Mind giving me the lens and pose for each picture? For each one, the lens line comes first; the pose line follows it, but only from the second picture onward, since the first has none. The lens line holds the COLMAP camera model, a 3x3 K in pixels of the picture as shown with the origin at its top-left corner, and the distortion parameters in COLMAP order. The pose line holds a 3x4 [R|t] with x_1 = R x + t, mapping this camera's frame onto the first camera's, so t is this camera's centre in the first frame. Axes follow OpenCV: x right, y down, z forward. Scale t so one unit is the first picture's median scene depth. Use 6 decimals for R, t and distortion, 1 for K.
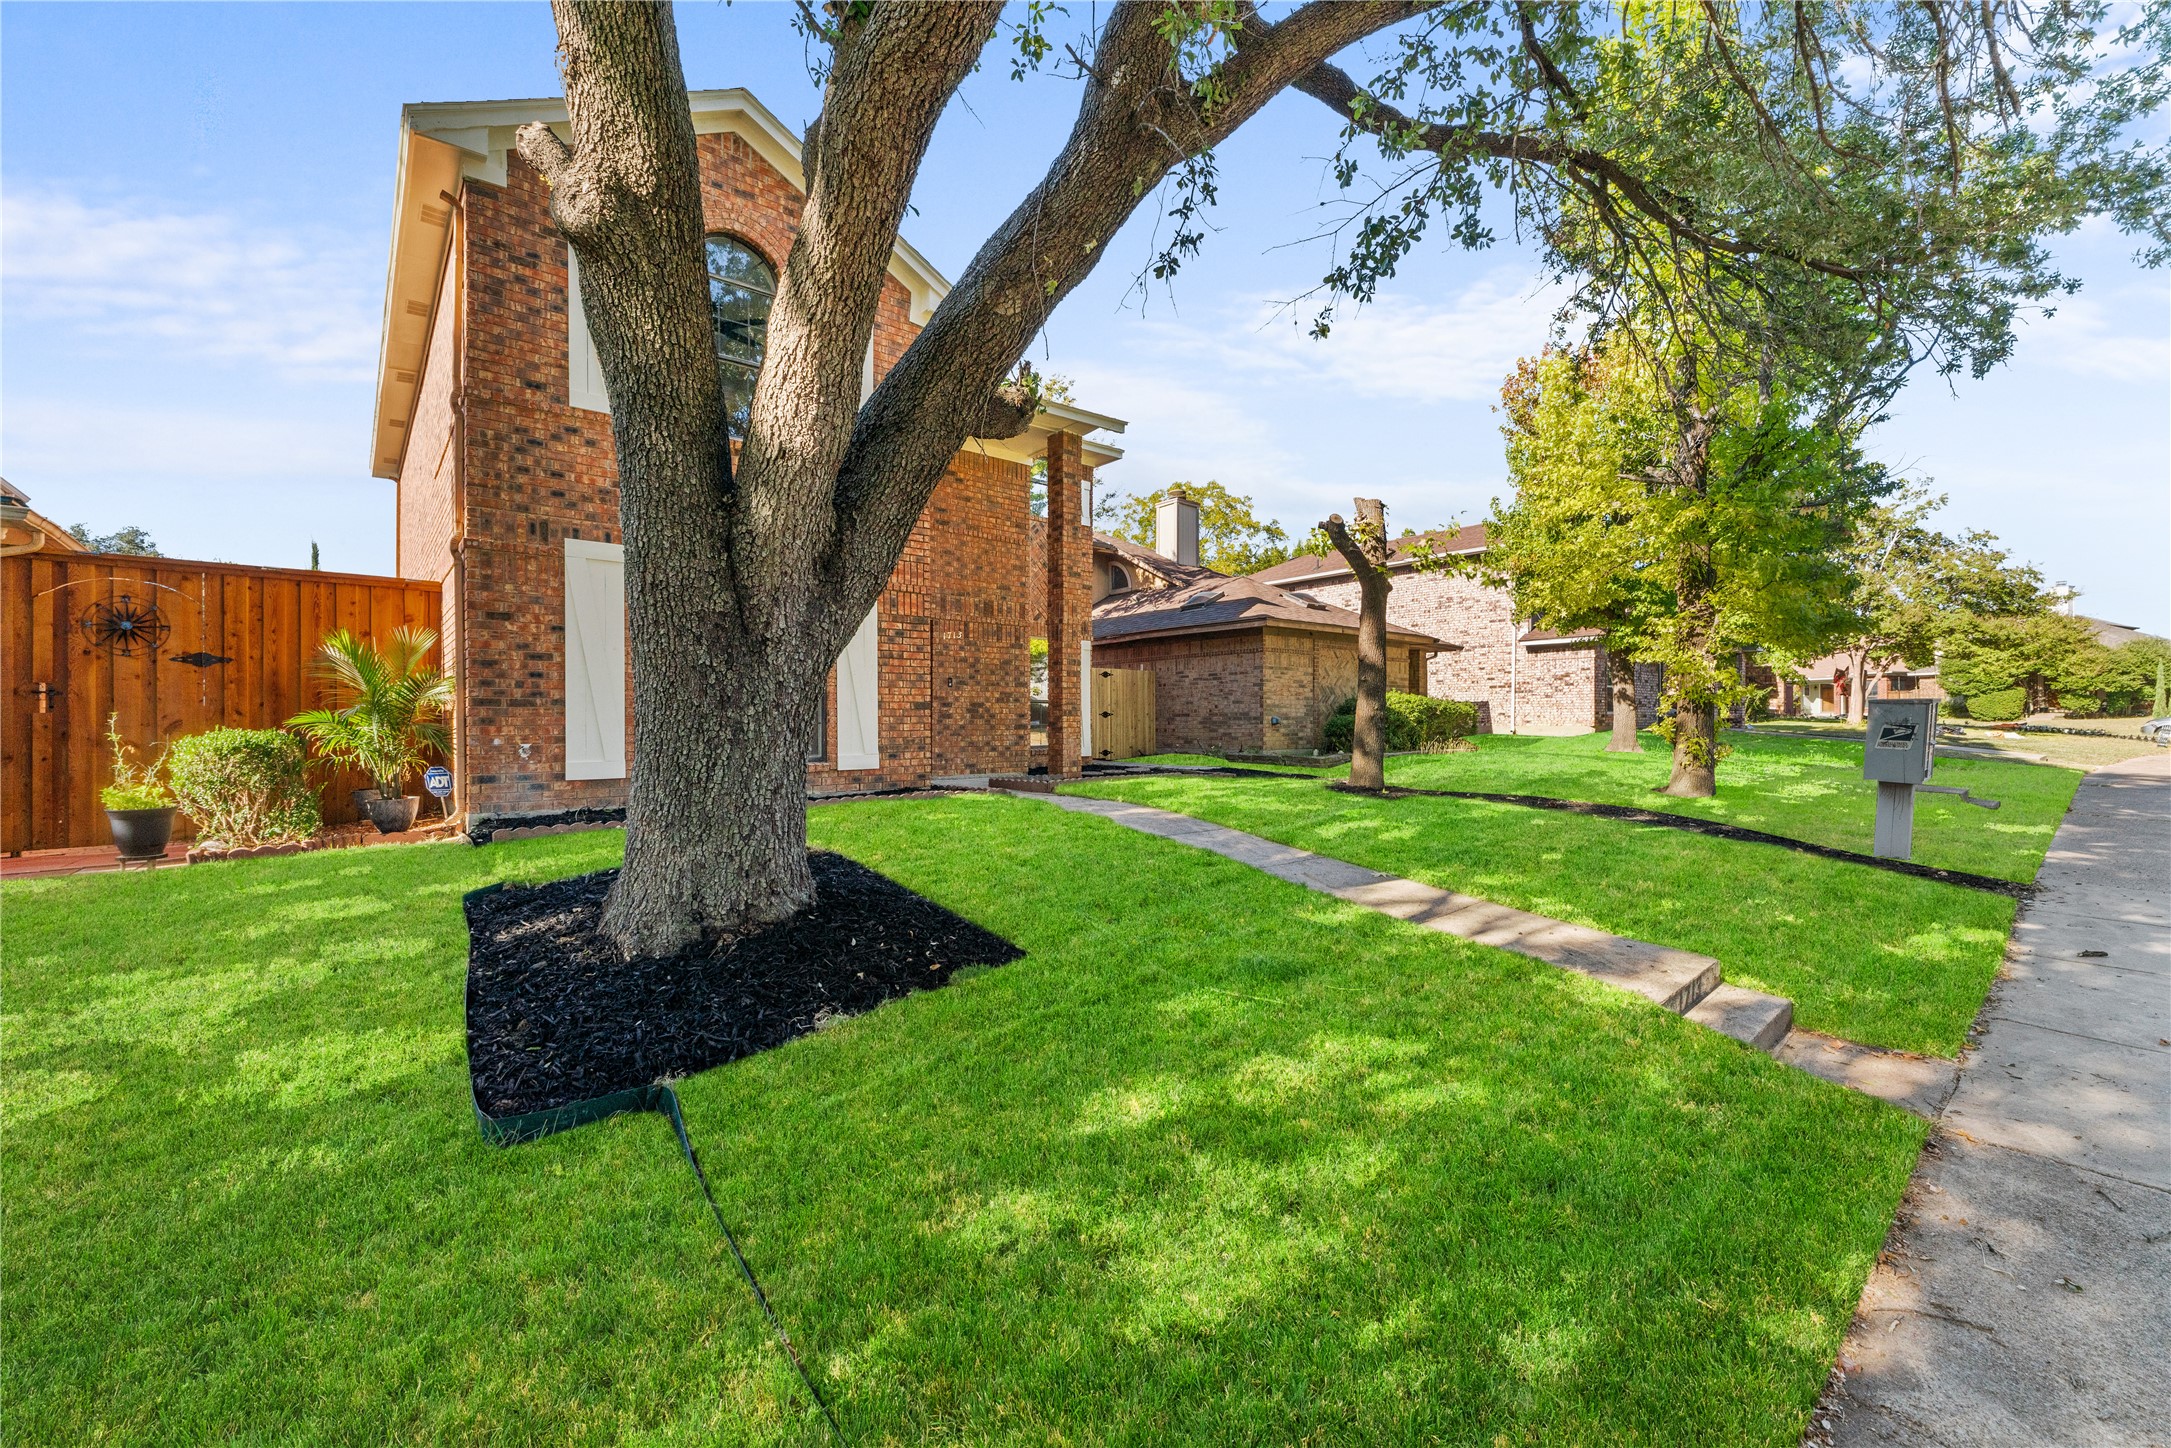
lens RADIAL K [[861.2, 0, 1074.4], [0, 861.2, 733.5], [0, 0, 1]] dist [-0.000435, 0.000283]
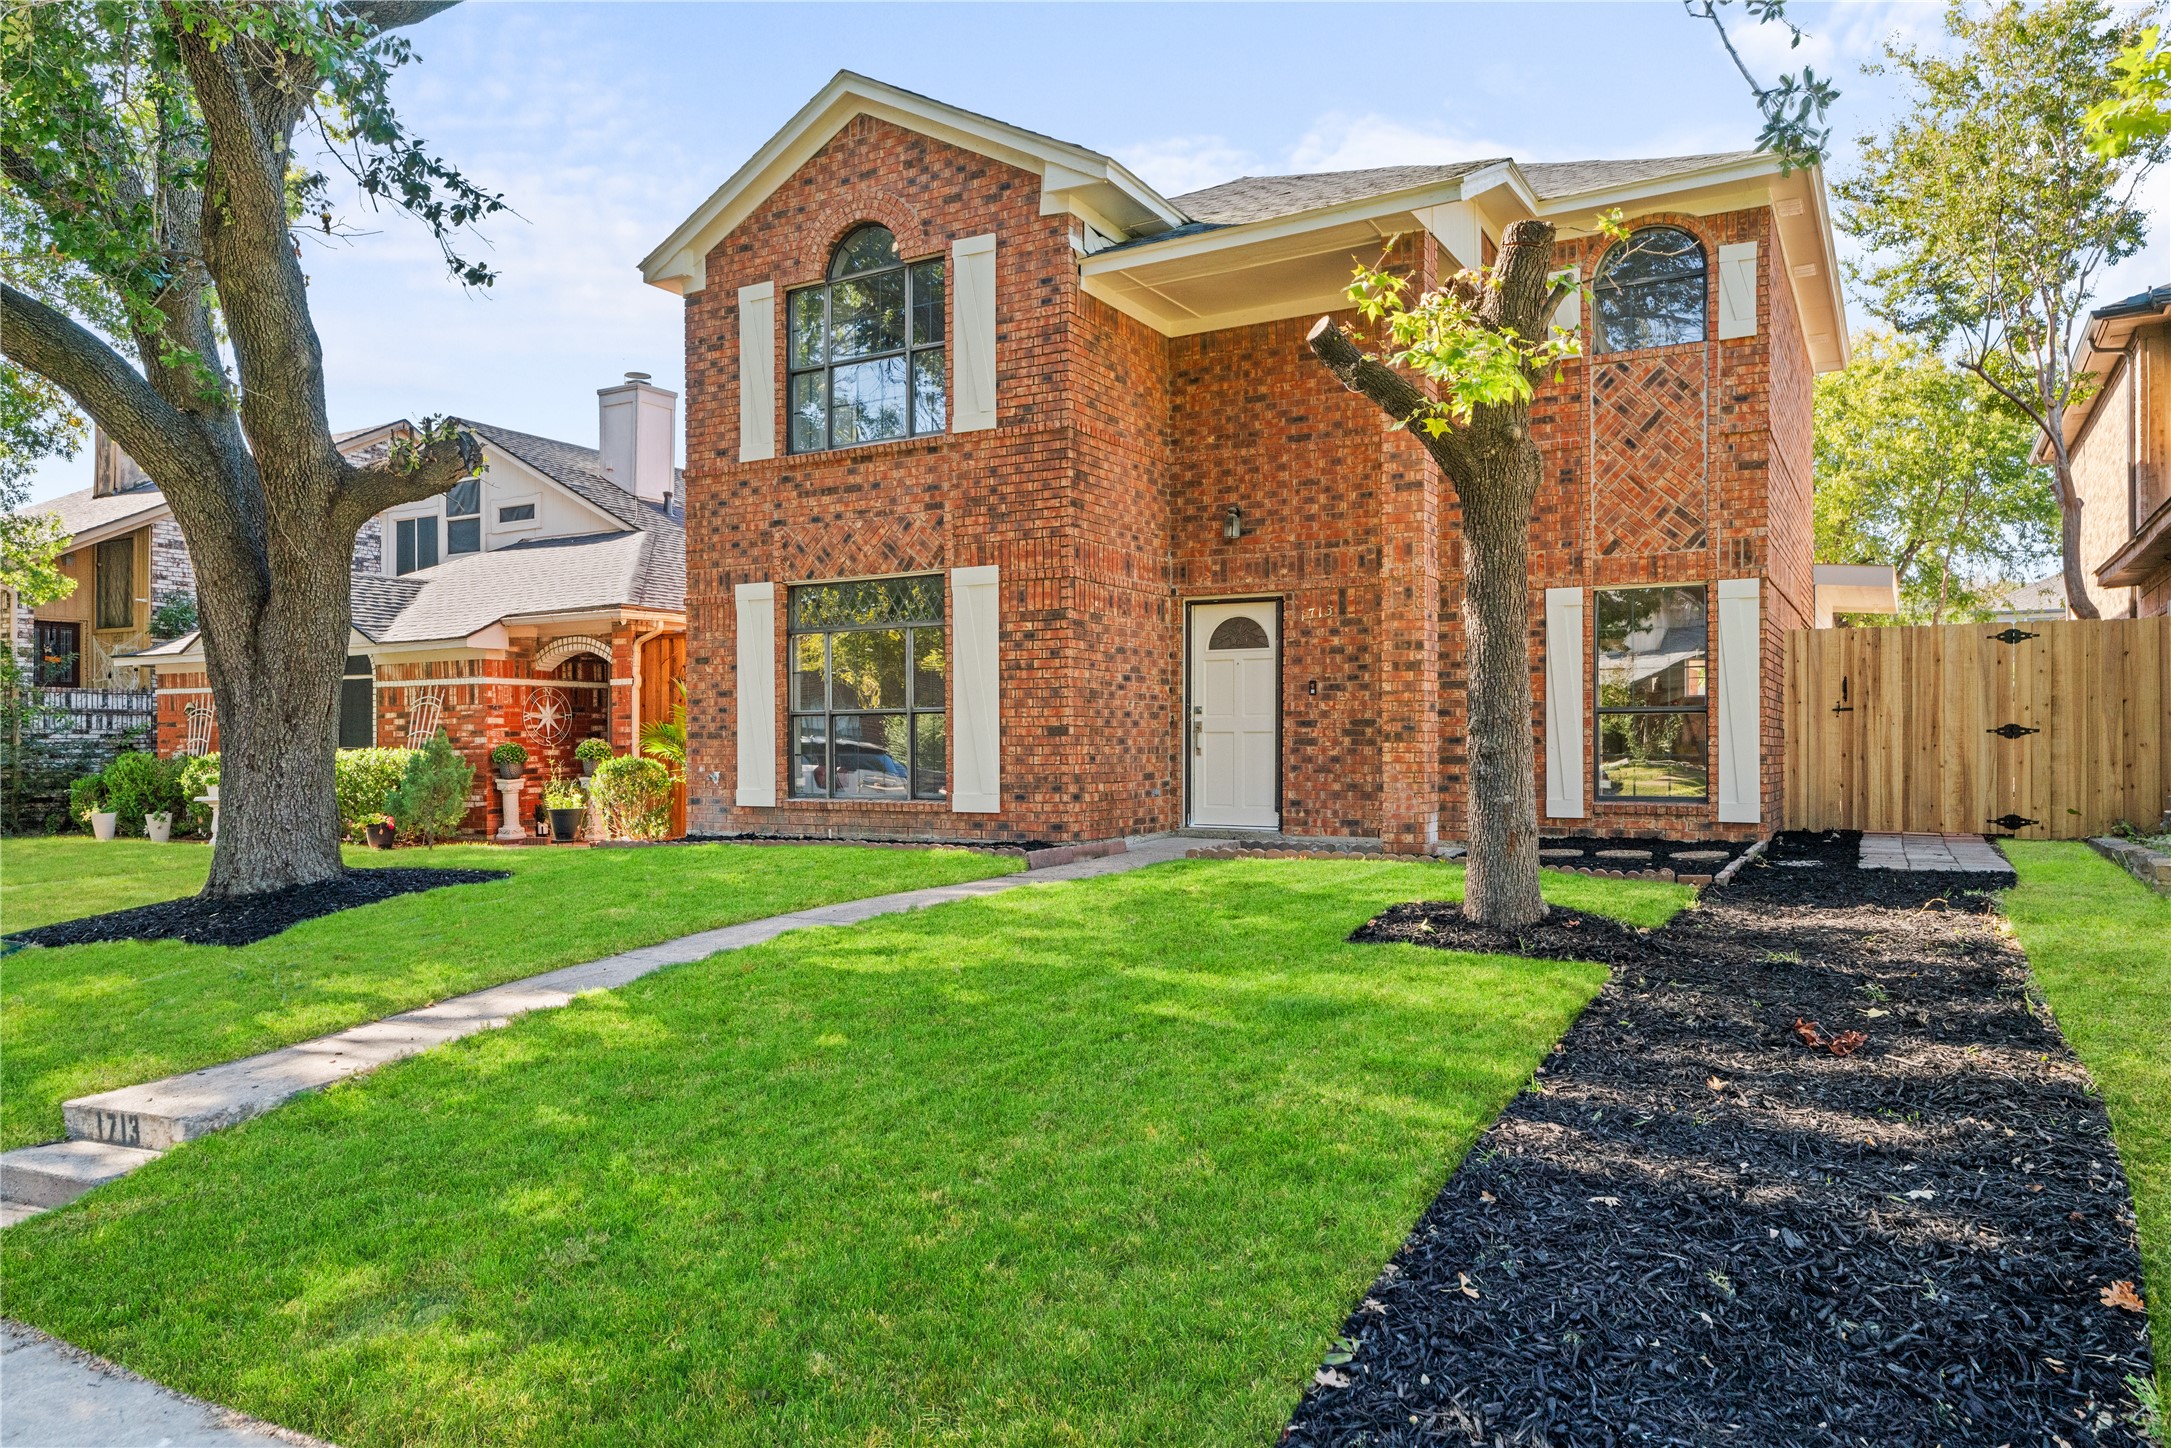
lens RADIAL K [[1437.8, 0, 1085.5], [0, 1437.8, 749.4], [0, 0, 1]] dist [0.000073, 0.000558]
pose [[0.349166, 0.006498, -0.937038, 1.251624], [-0.008404, 0.999957, 0.003803, -0.027357], [0.937023, 0.006547, 0.349206, 0.762993]]
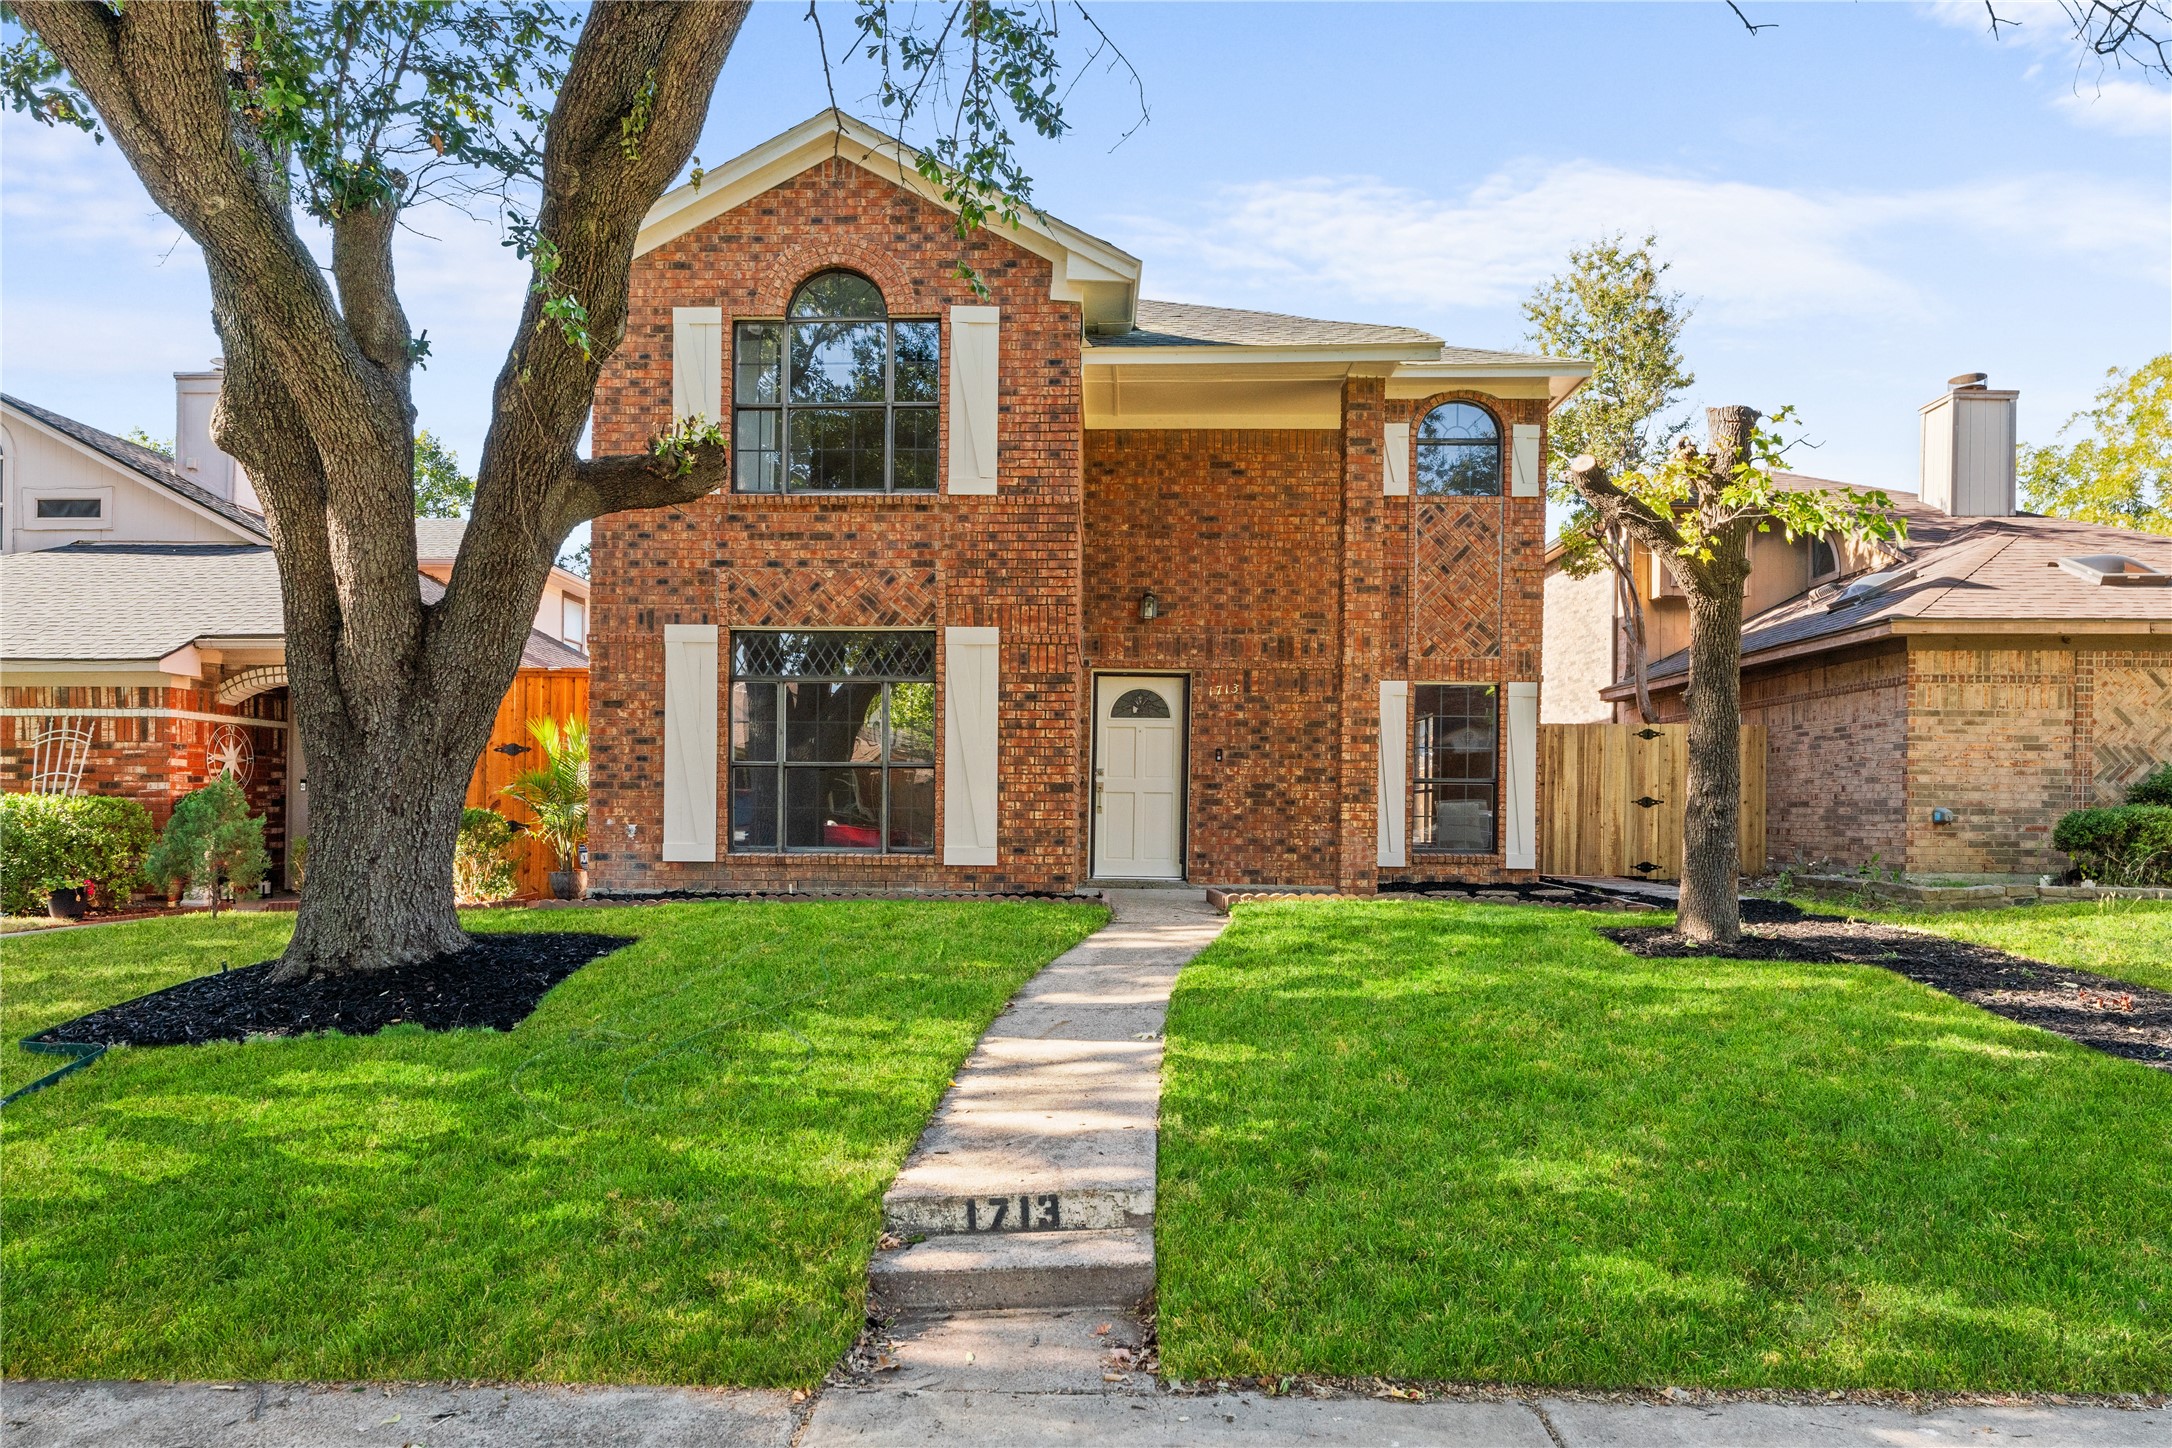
lens RADIAL K [[1334.4, 0, 1082.0], [0, 1334.4, 824.5], [0, 0, 1]] dist [0.000466, -0.002136]
pose [[0.750775, 0.017131, -0.660336, 0.813285], [-0.020092, 0.999793, 0.003093, -0.003920], [0.660252, 0.010945, 0.750964, 0.136034]]
